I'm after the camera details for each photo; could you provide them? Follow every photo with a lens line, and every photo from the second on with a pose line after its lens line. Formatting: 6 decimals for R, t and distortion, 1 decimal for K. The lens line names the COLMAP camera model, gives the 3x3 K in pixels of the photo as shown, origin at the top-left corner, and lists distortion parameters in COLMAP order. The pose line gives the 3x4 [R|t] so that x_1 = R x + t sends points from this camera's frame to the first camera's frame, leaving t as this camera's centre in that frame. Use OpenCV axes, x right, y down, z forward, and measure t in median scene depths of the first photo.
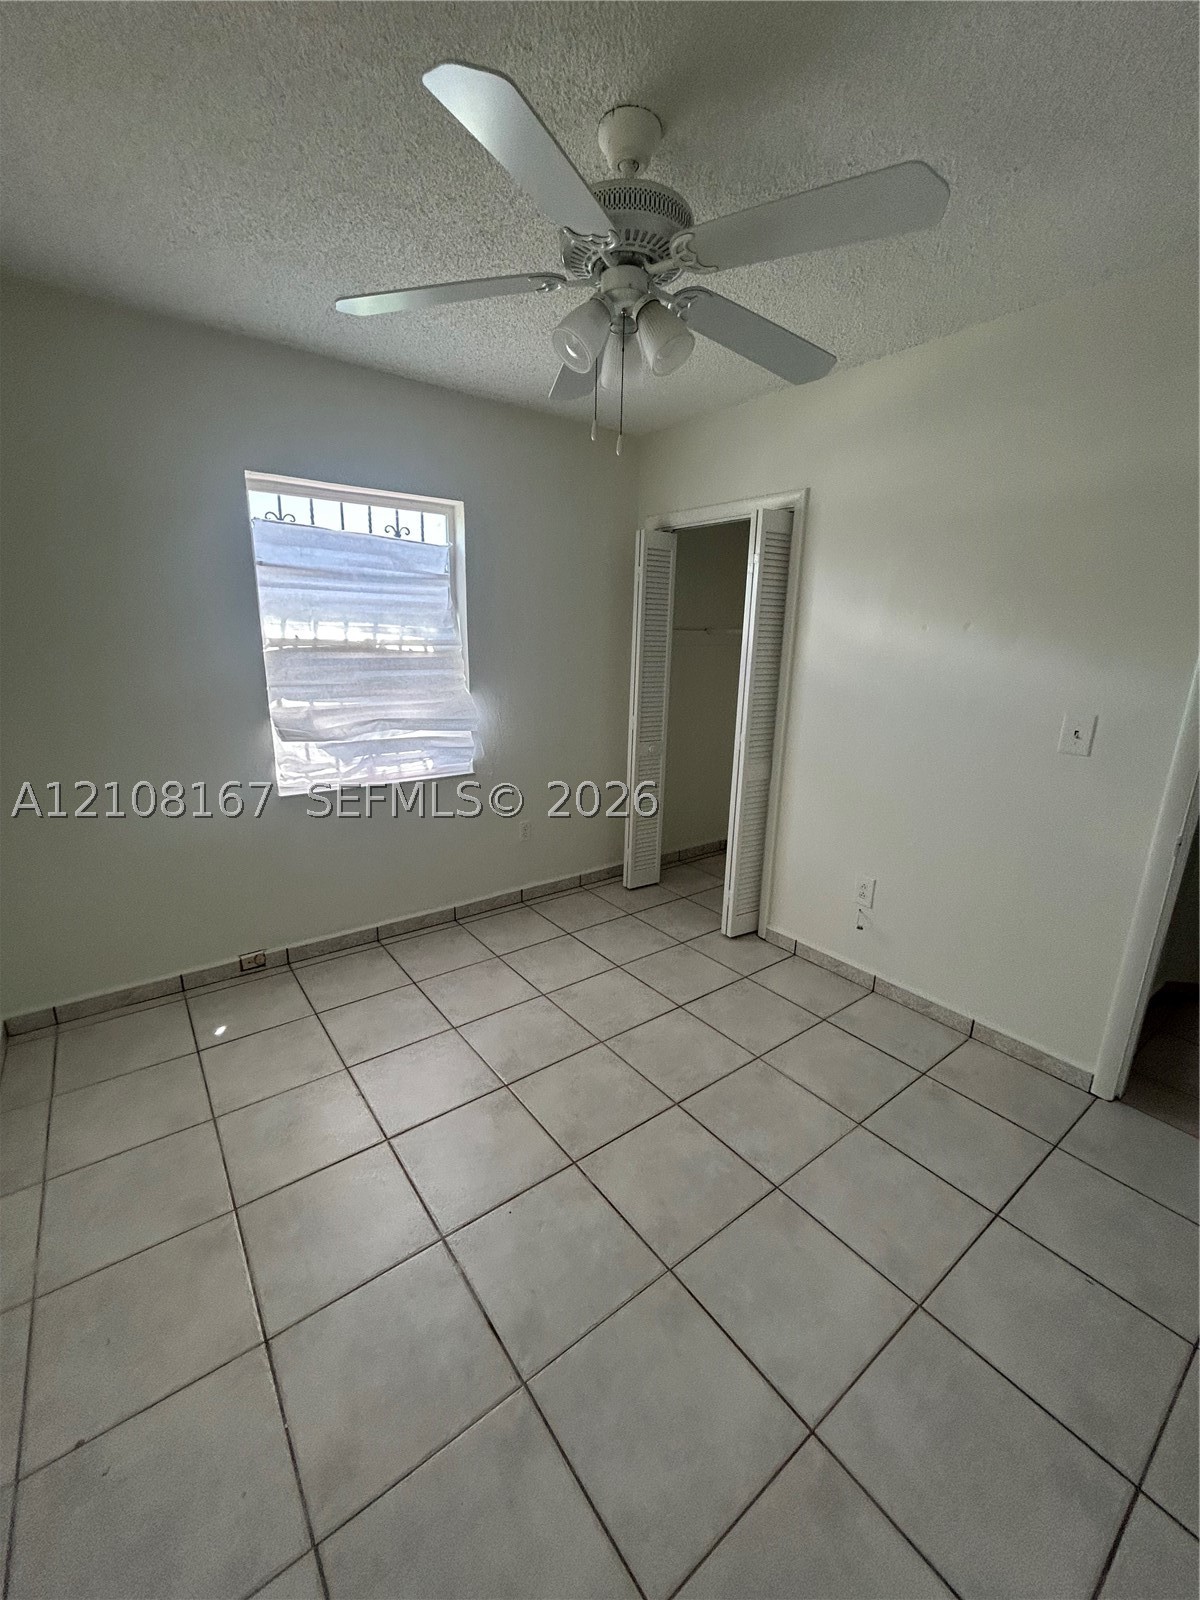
lens RADIAL K [[648.3, 0, 600.0], [0, 648.3, 800.0], [0, 0, 1]] dist [0.003413, 0.000353]
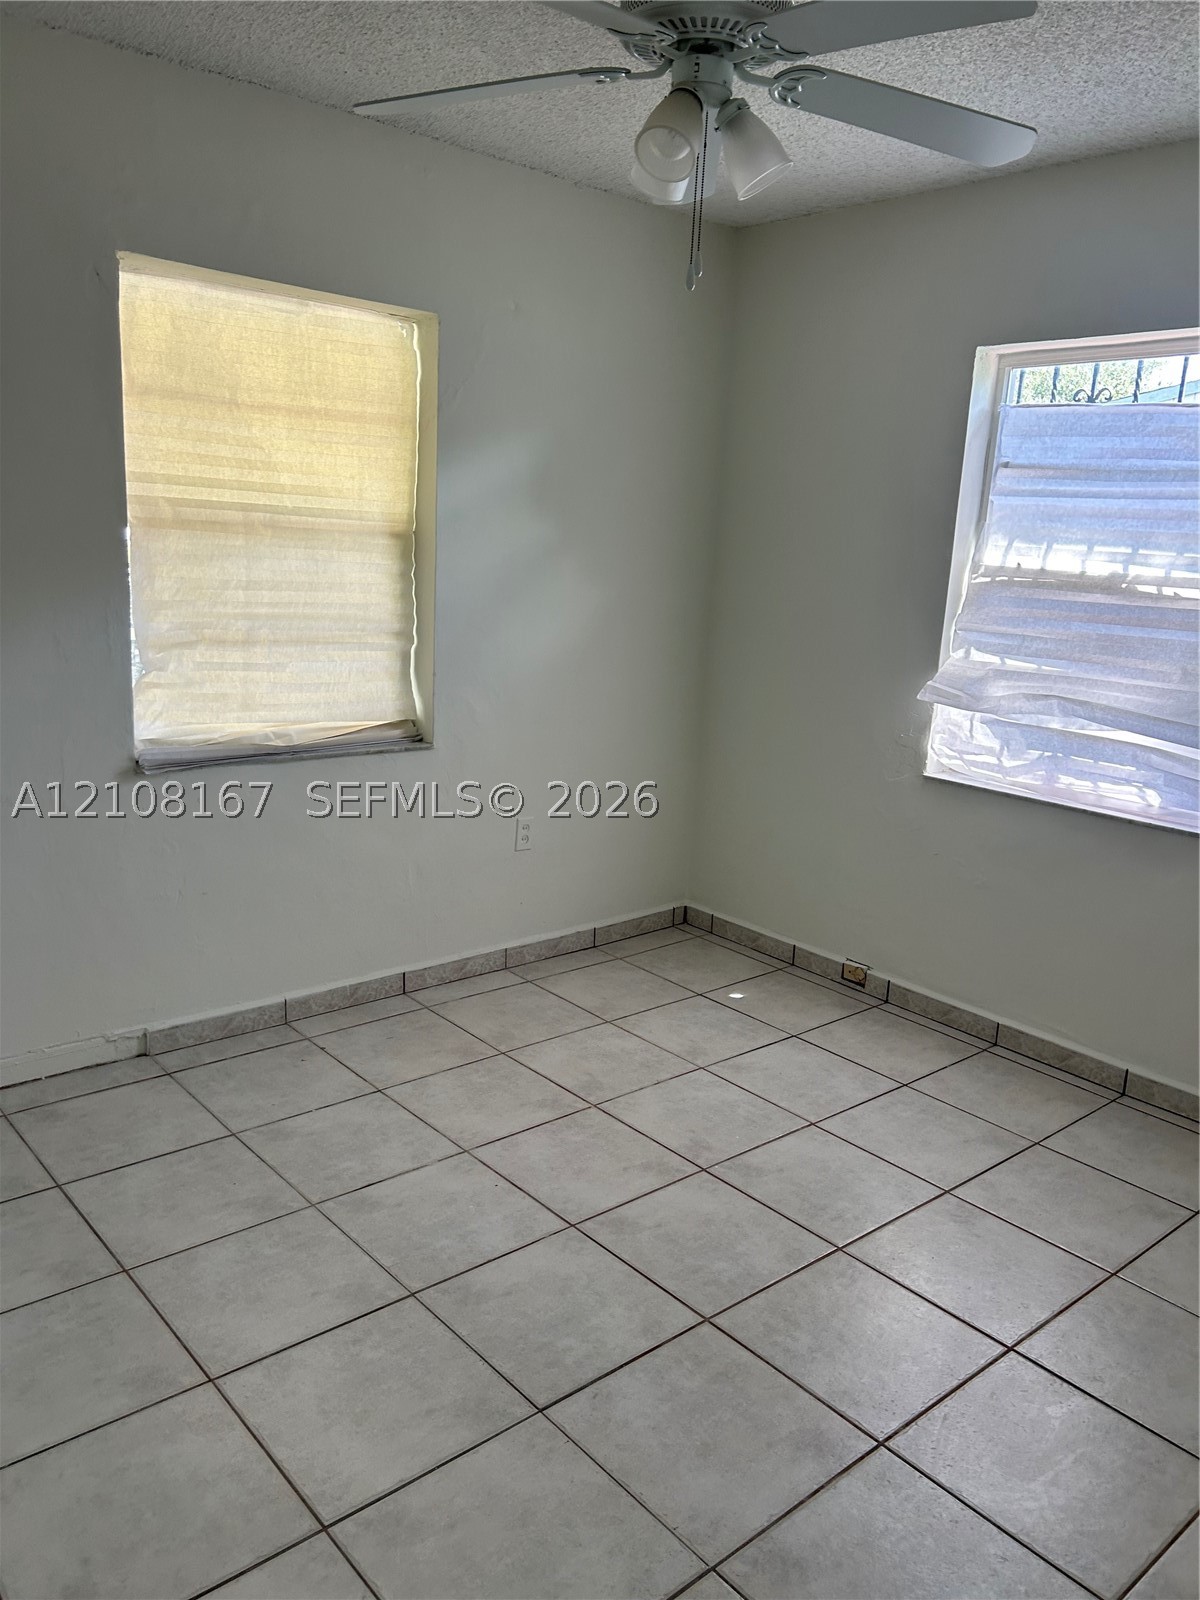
lens RADIAL K [[1199.3, 0, 600.0], [0, 1199.3, 800.0], [0, 0, 1]] dist [0.033297, -0.001848]
pose [[0.072311, 0.198861, -0.977356, 0.795241], [-0.306563, 0.936916, 0.167951, -0.091929], [0.949100, 0.287477, 0.128713, 0.464968]]
